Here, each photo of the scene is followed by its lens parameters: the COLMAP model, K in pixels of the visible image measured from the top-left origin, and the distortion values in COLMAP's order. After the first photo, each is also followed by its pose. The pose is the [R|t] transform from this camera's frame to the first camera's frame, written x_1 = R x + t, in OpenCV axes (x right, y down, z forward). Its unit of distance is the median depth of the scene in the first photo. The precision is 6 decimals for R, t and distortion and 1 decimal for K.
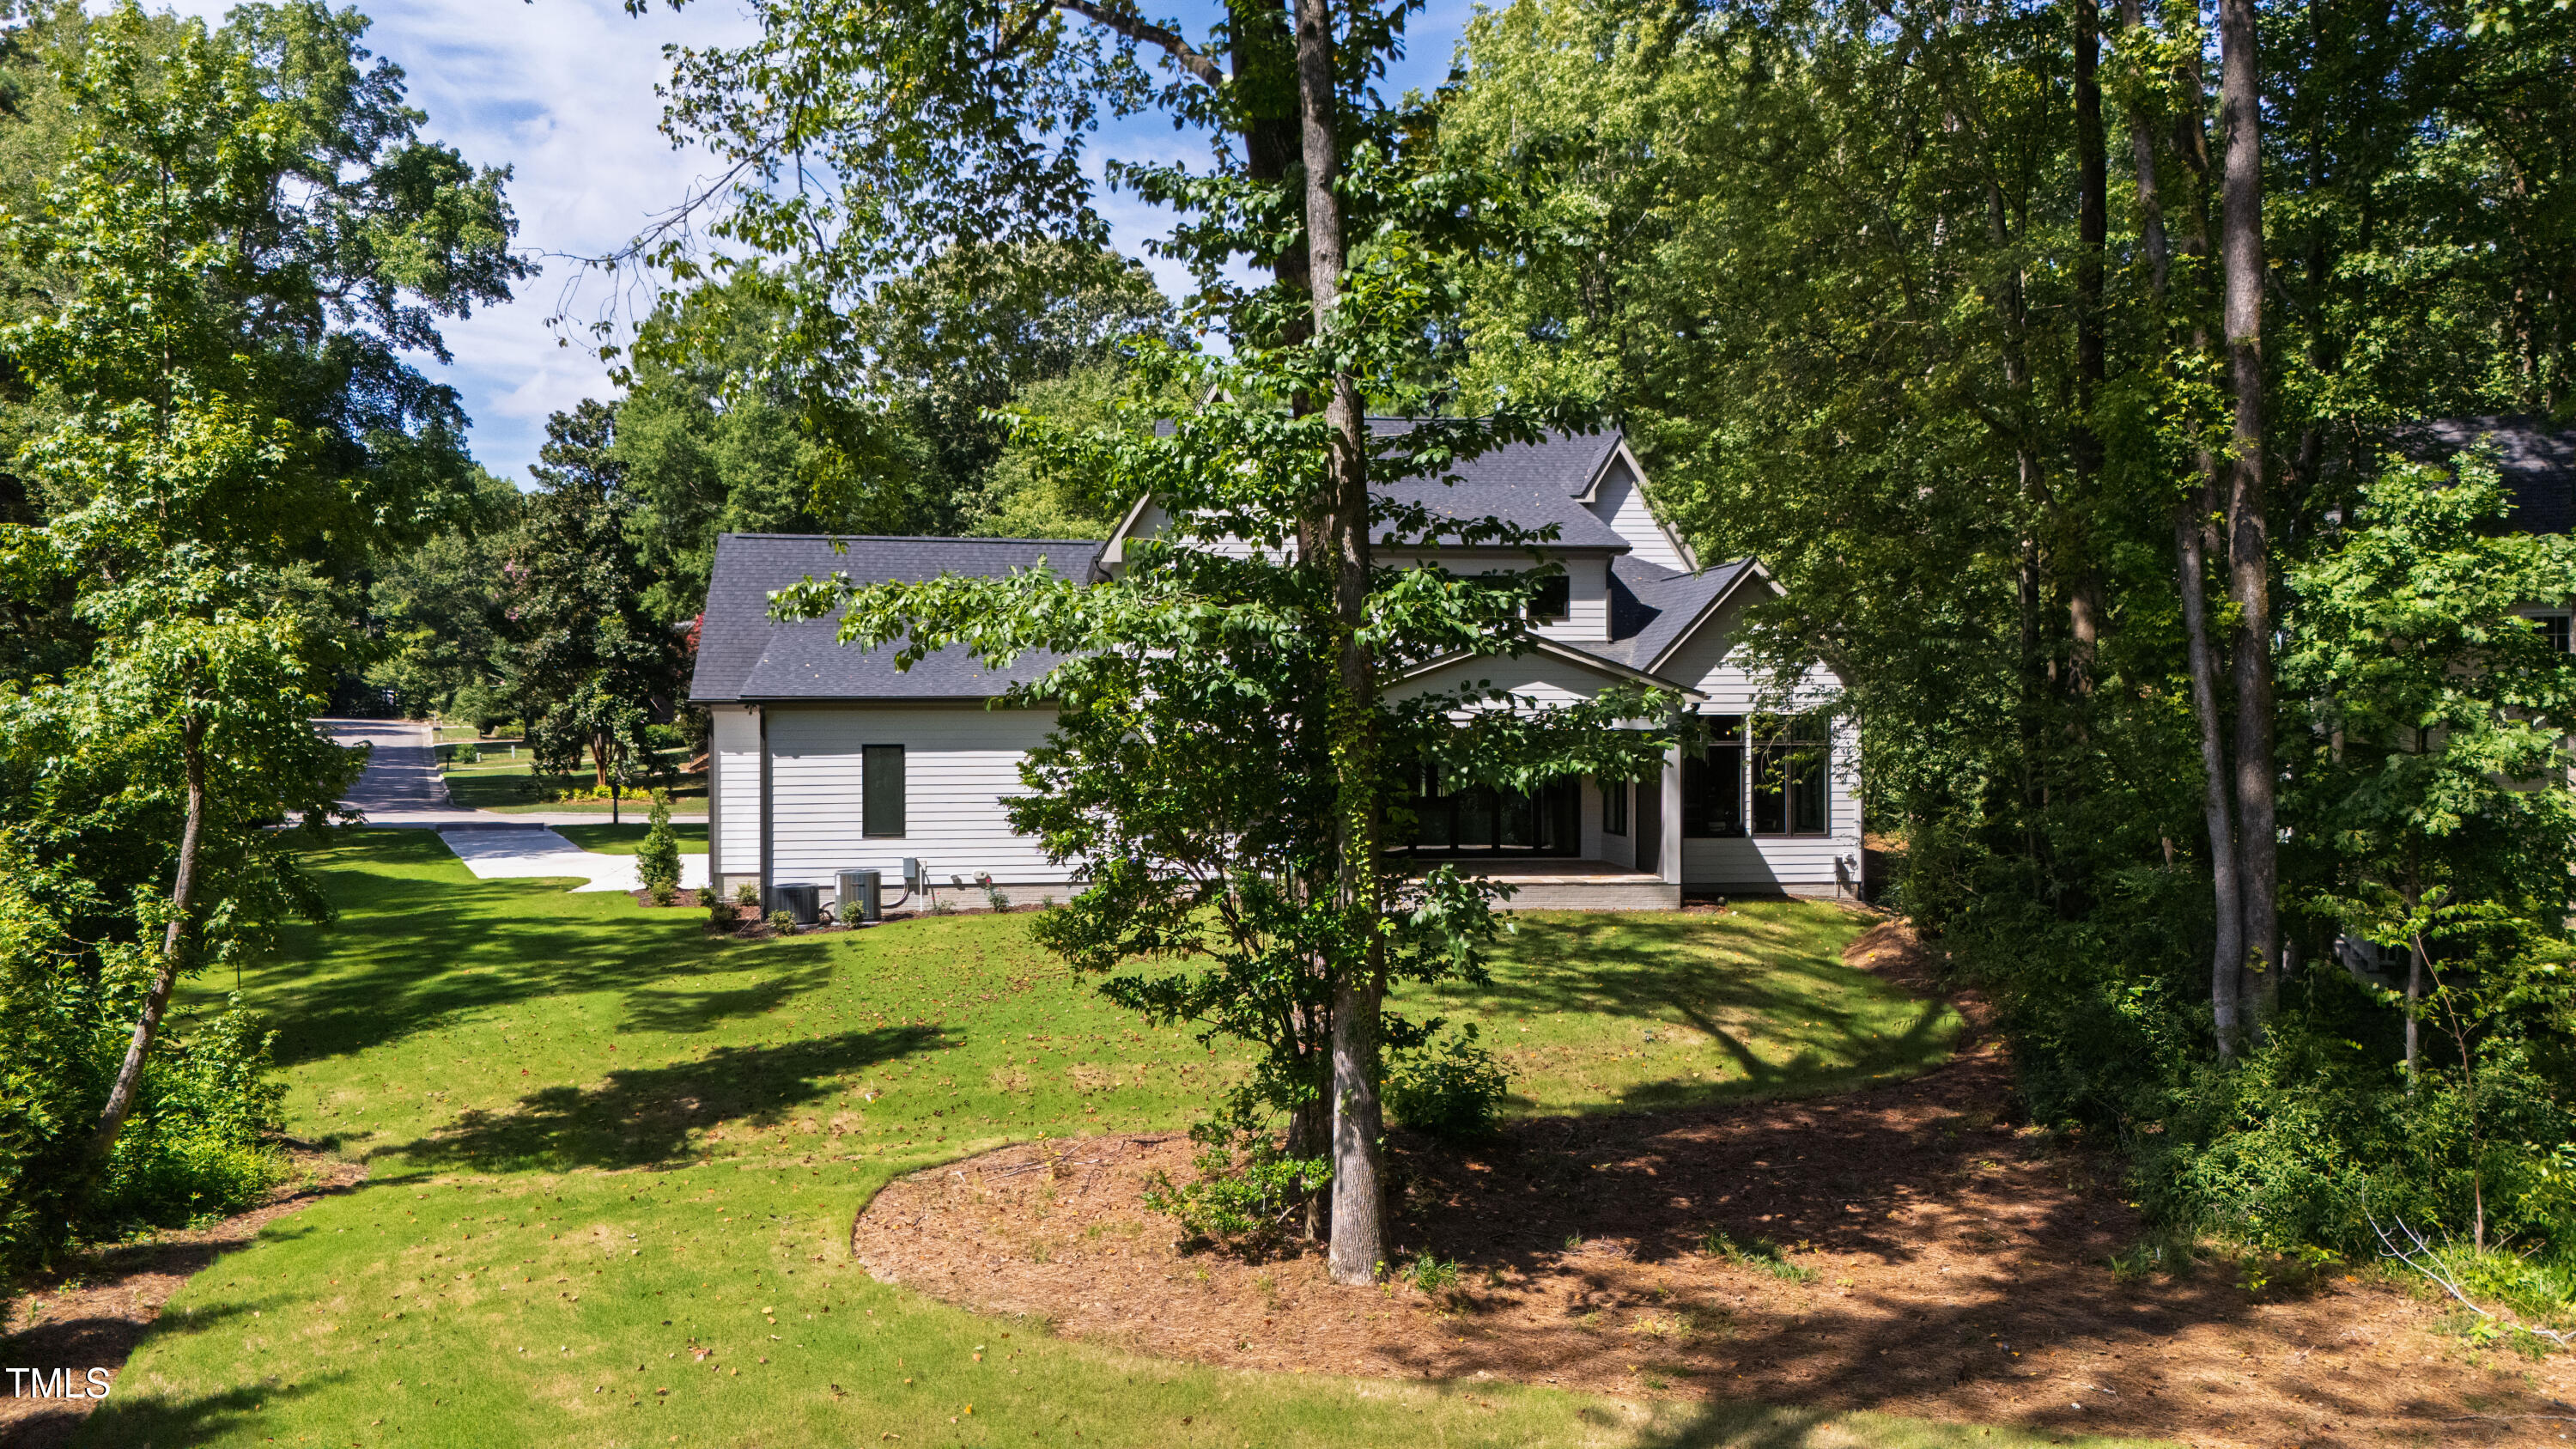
lens RADIAL K [[1861.6, 0, 1303.6], [0, 1861.6, 711.7], [0, 0, 1]] dist [0.037031, -0.026227]
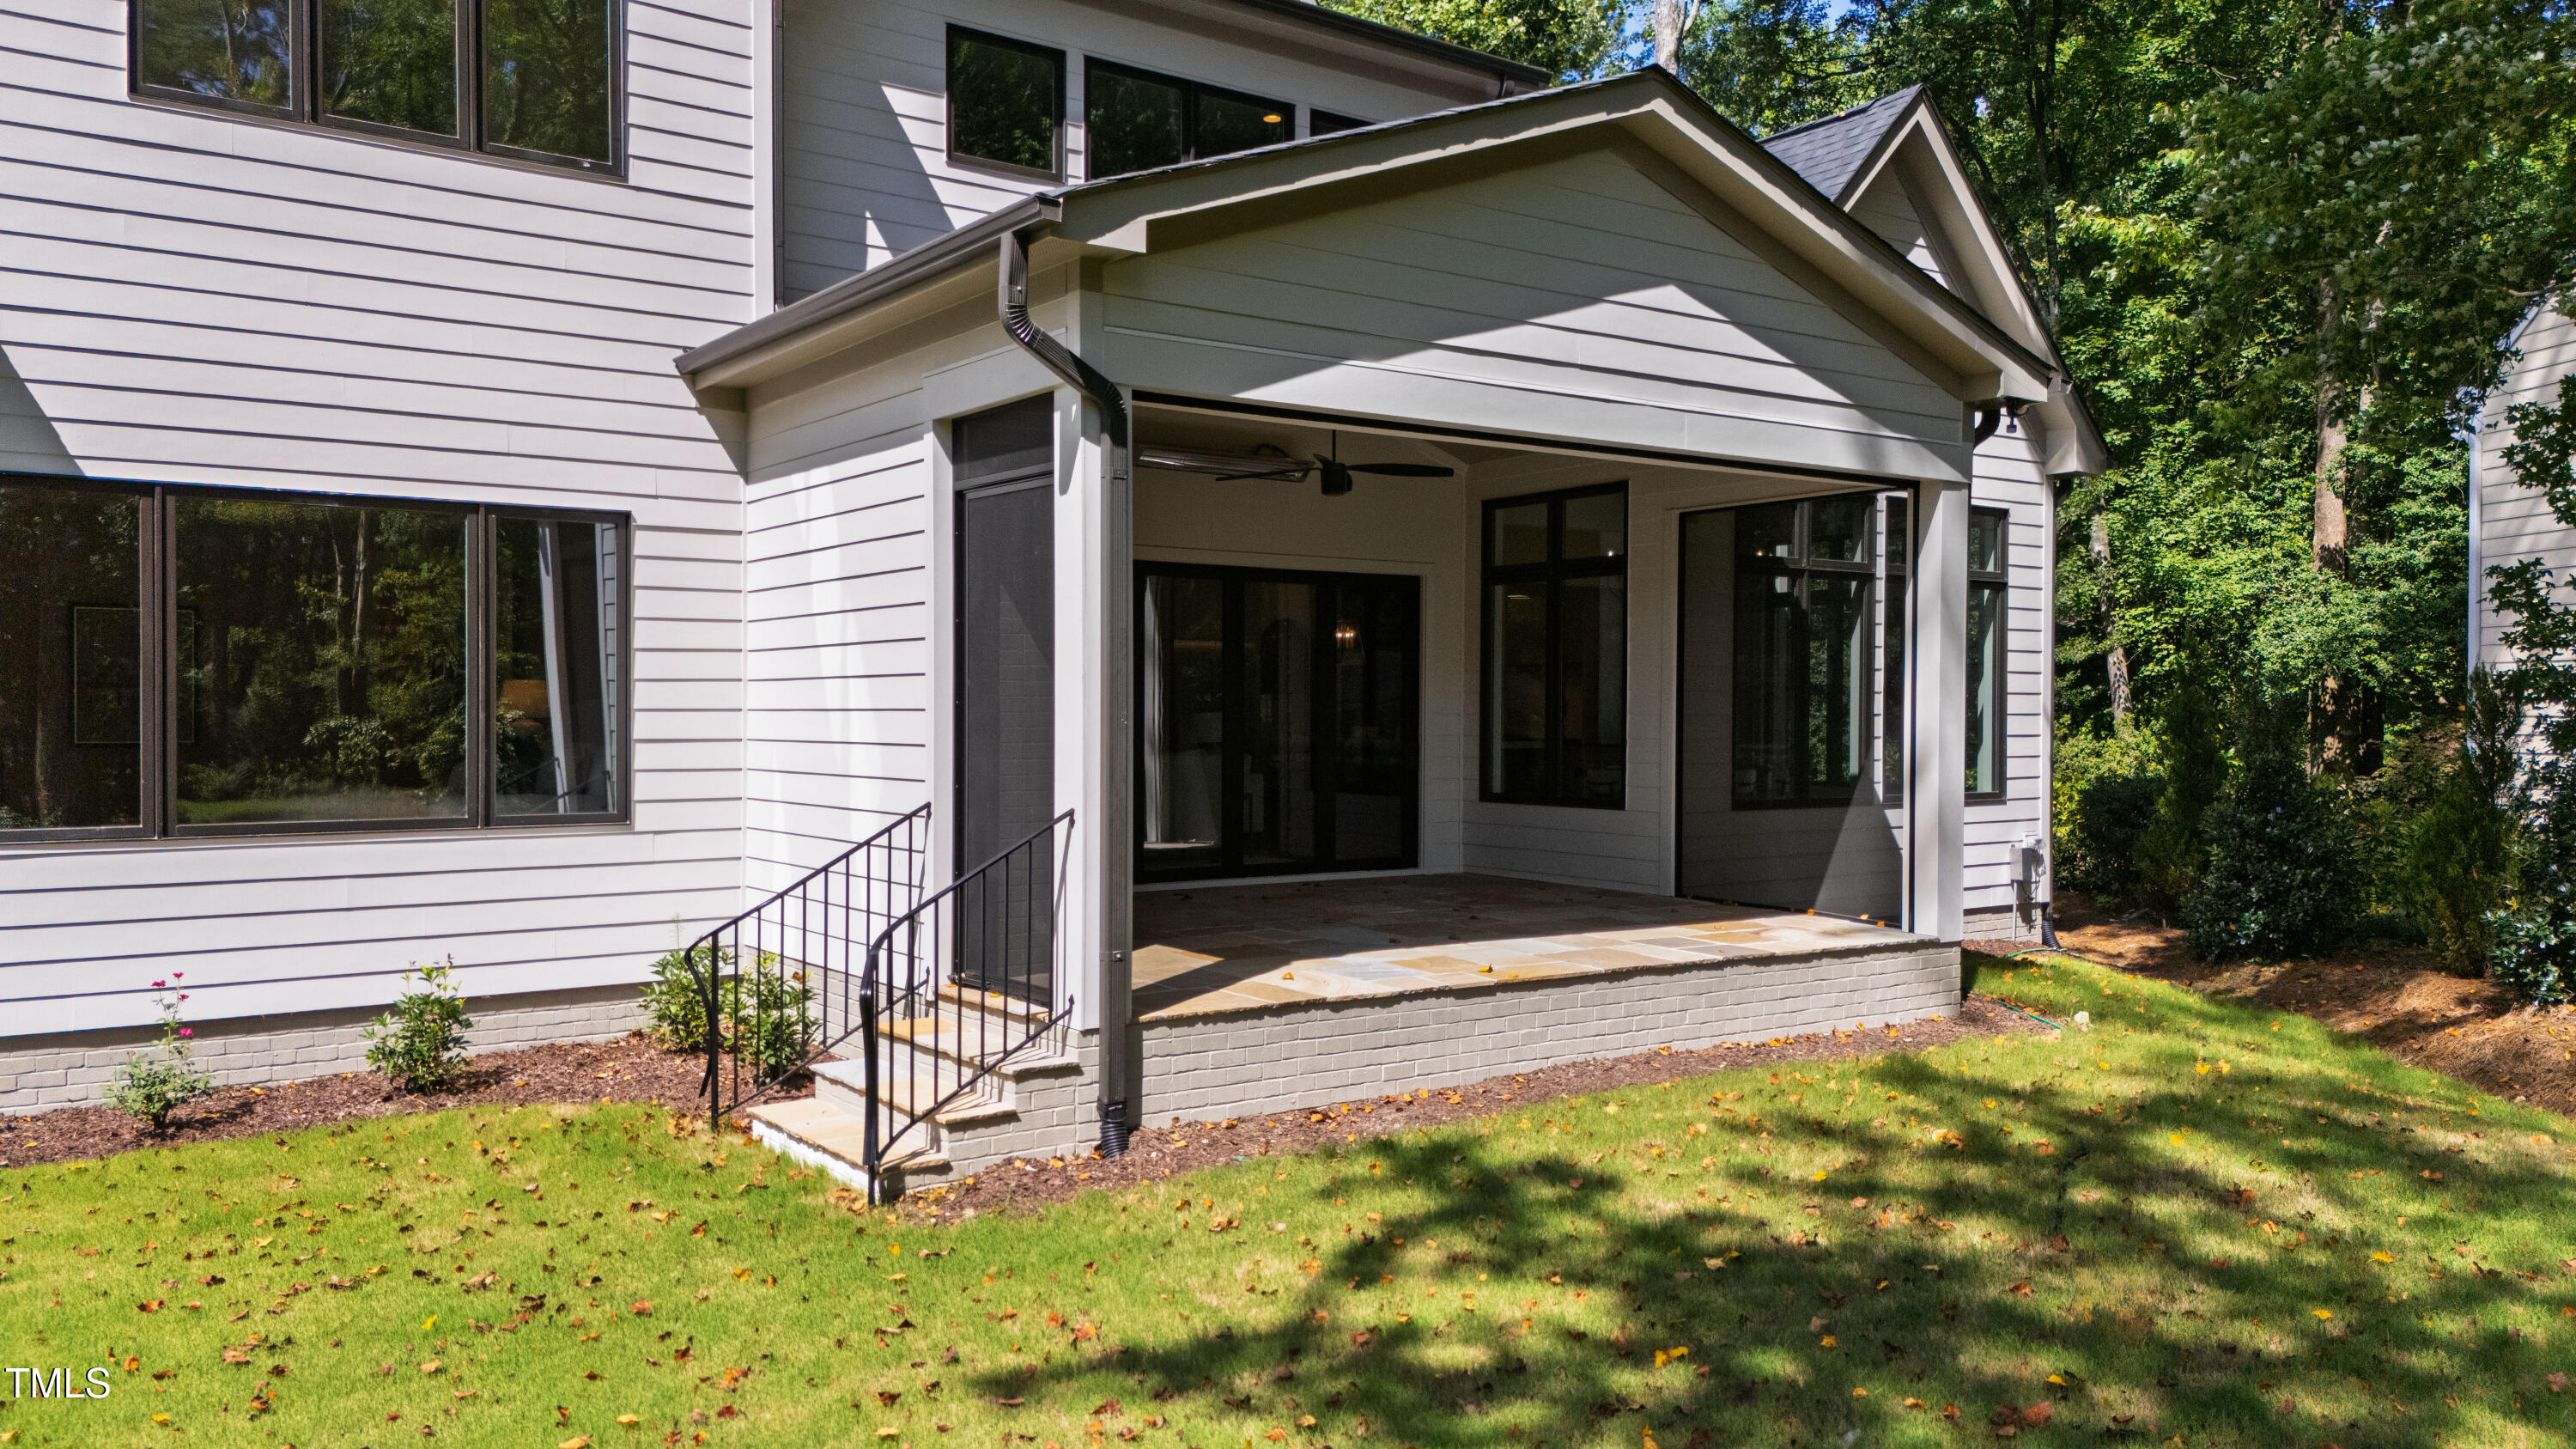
lens RADIAL K [[1861.6, 0, 1265.5], [0, 1861.6, 729.5], [0, 0, 1]] dist [0.037031, -0.026227]
pose [[0.880806, -0.000898, 0.473476, -0.064668], [-0.005011, 0.999924, 0.011220, 0.047966], [-0.473451, -0.012255, 0.880735, 0.716355]]
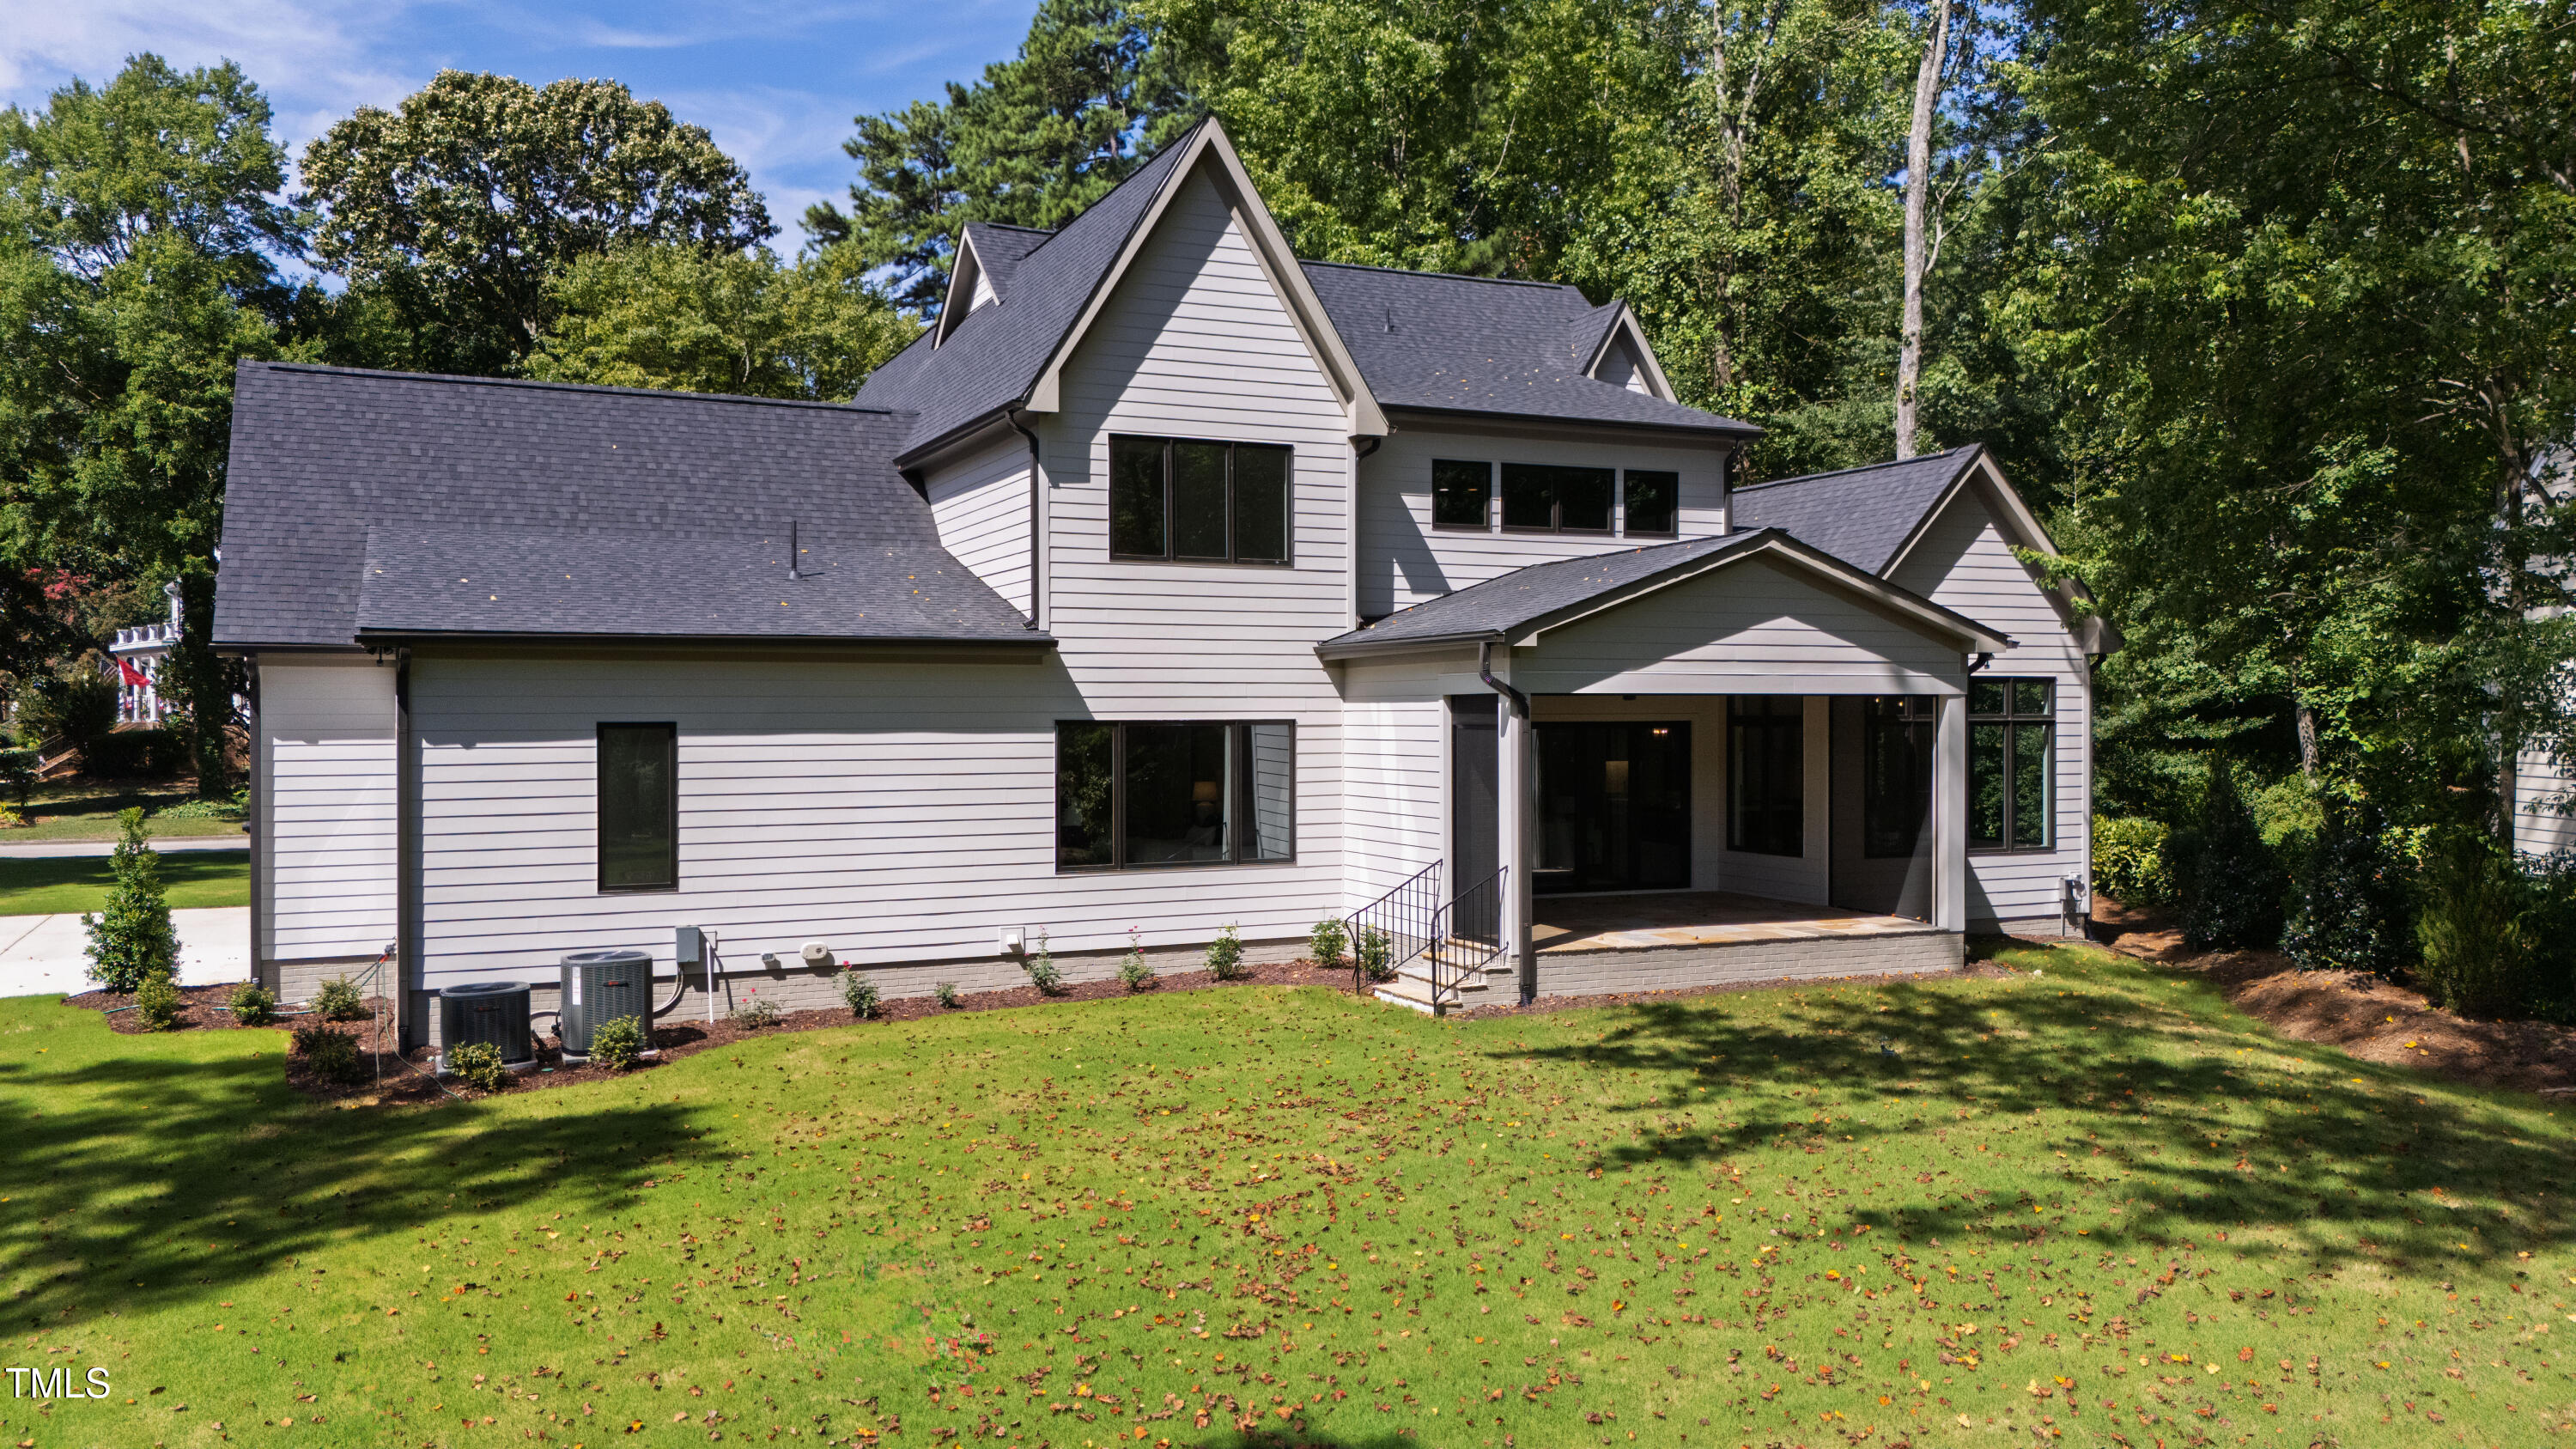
lens RADIAL K [[1861.6, 0, 1263.0], [0, 1861.6, 709.7], [0, 0, 1]] dist [0.037031, -0.026227]
pose [[0.957966, -0.000948, 0.286881, -0.206601], [0.000935, 1.000000, 0.000180, 0.013926], [-0.286881, 0.000096, 0.957966, 0.416978]]
